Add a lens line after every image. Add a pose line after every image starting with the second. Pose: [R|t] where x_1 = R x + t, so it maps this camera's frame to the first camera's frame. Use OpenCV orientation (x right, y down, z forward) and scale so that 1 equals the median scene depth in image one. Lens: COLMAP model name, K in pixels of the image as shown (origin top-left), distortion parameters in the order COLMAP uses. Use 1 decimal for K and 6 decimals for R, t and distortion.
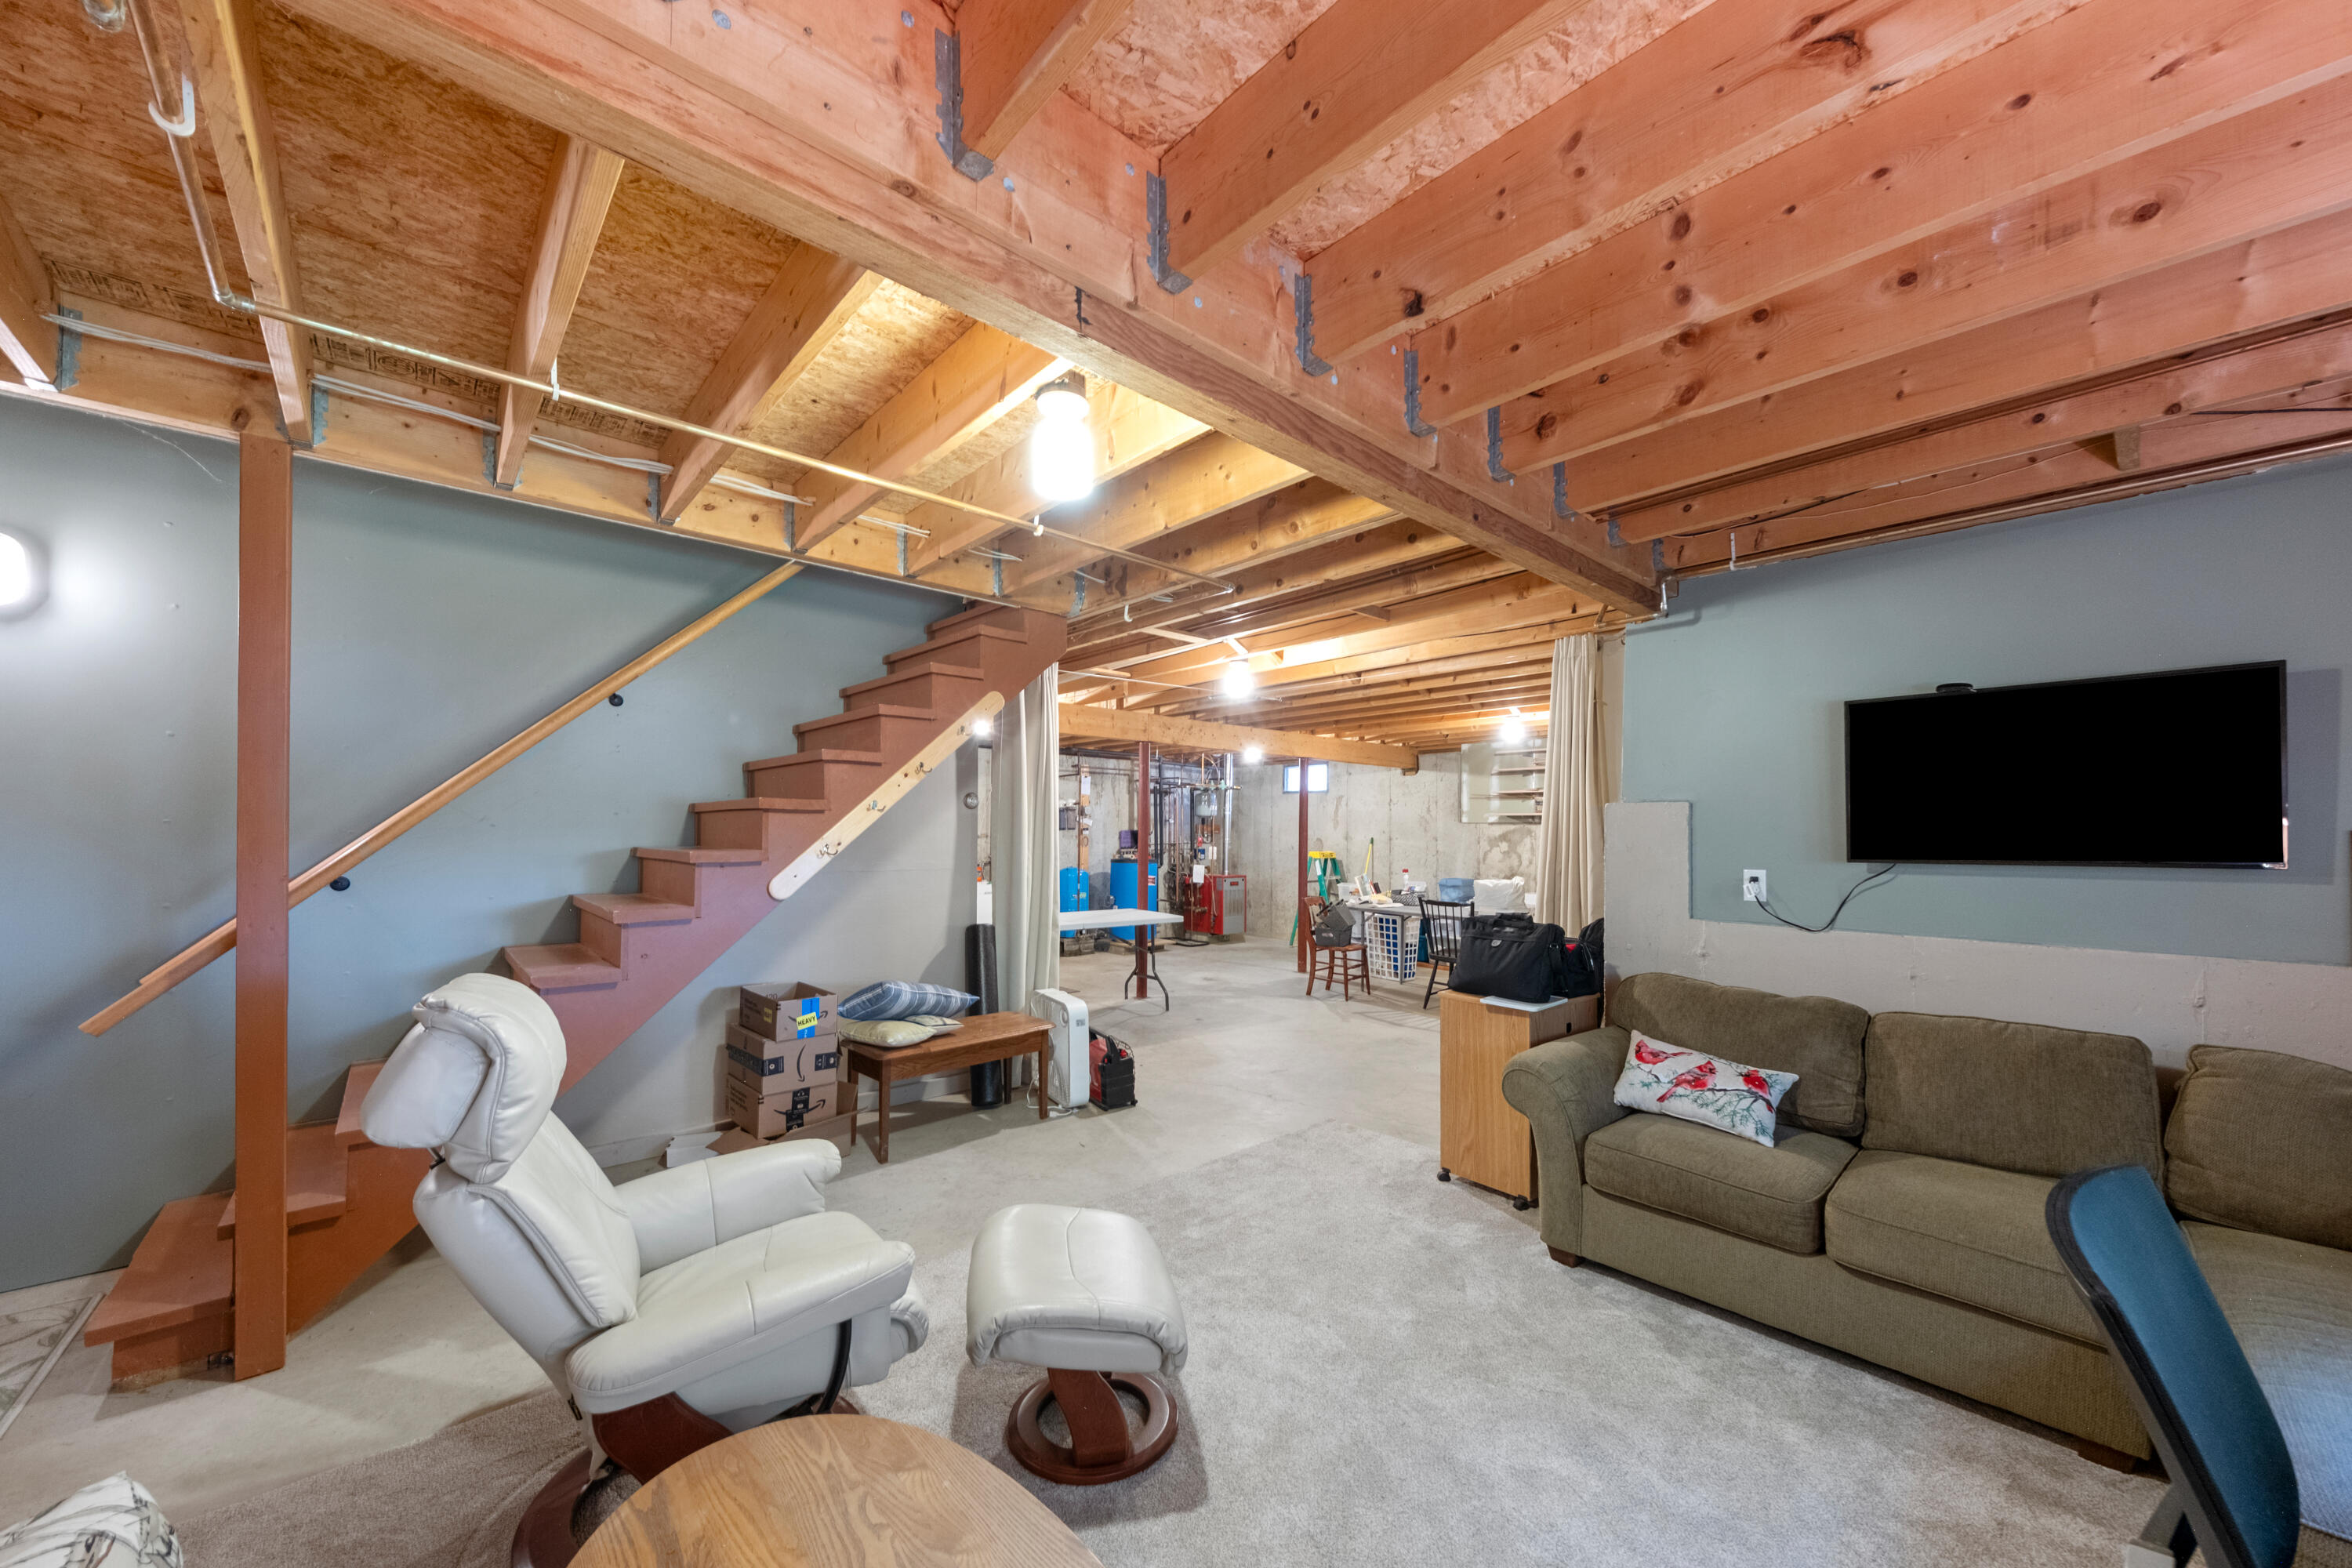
lens RADIAL K [[868.9, 0, 1176.9], [0, 868.9, 831.4], [0, 0, 1]] dist [0.000015, 0.000001]
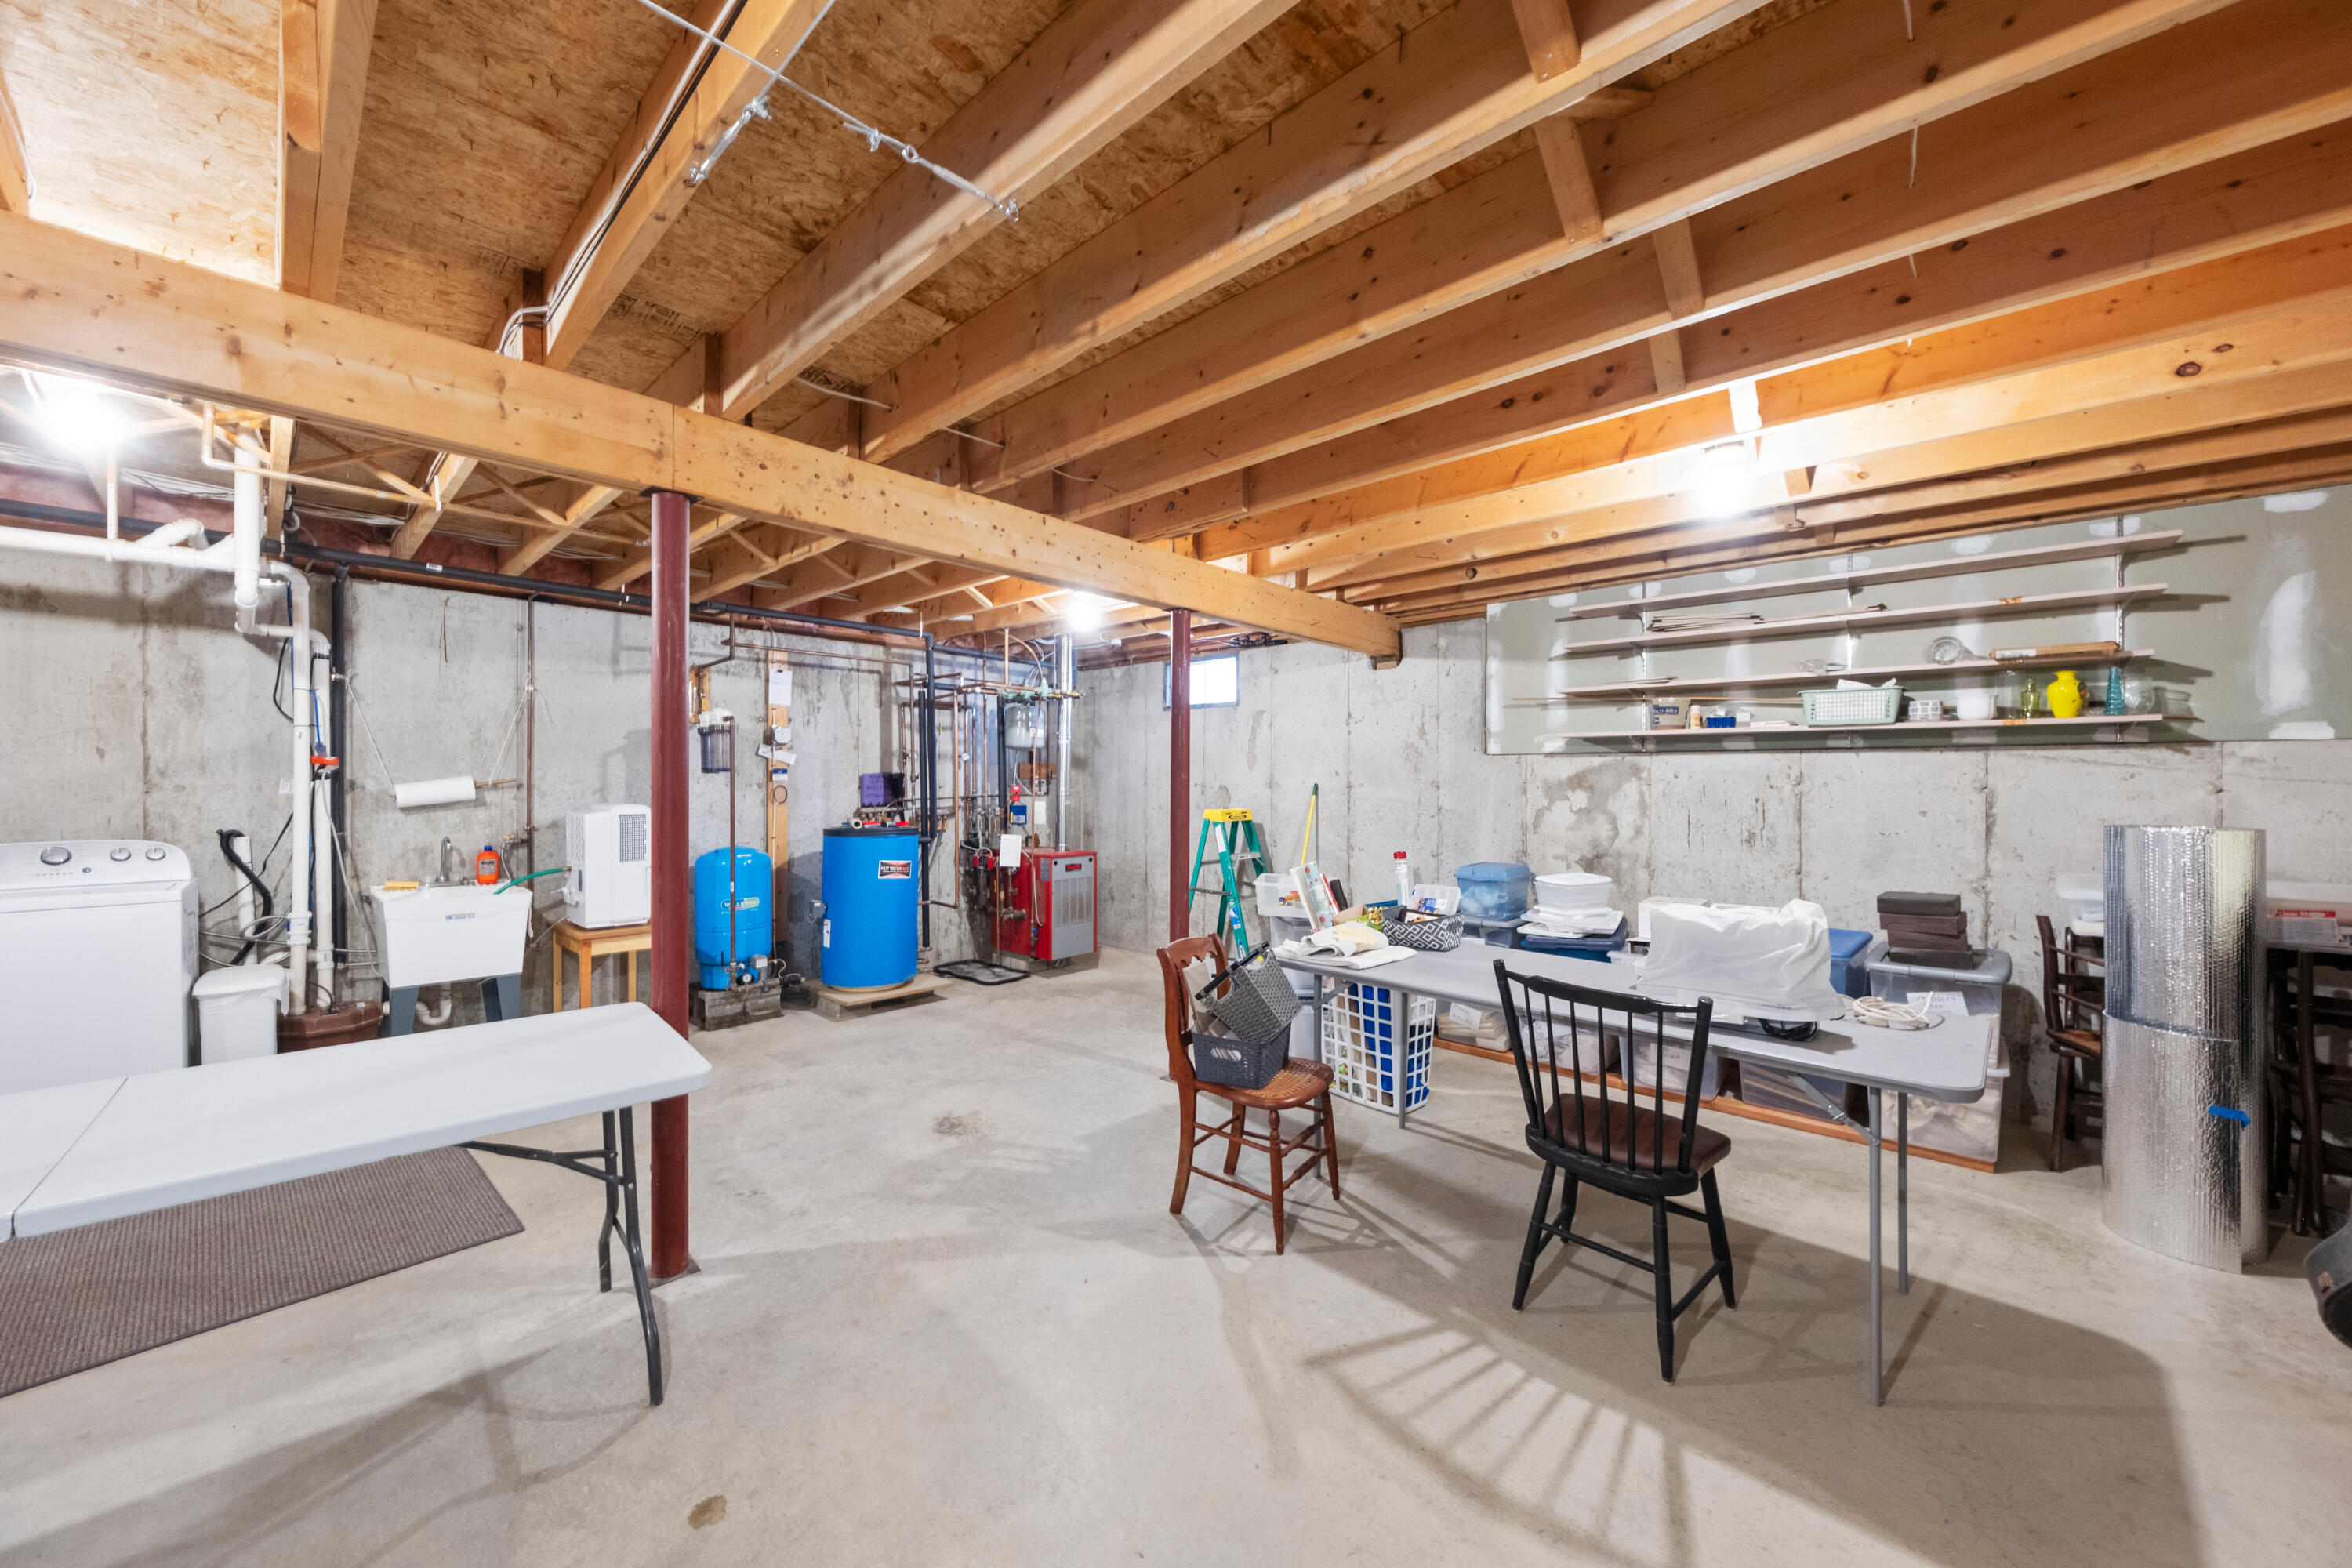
lens RADIAL K [[856.9, 0, 1176.0], [0, 856.9, 784.0], [0, 0, 1]] dist [0.000218, 0.000006]
pose [[0.996059, -0.006964, 0.088417, 0.091179], [0.006318, 0.999951, 0.007579, 0.002914], [-0.088465, -0.006991, 0.996055, 0.484406]]
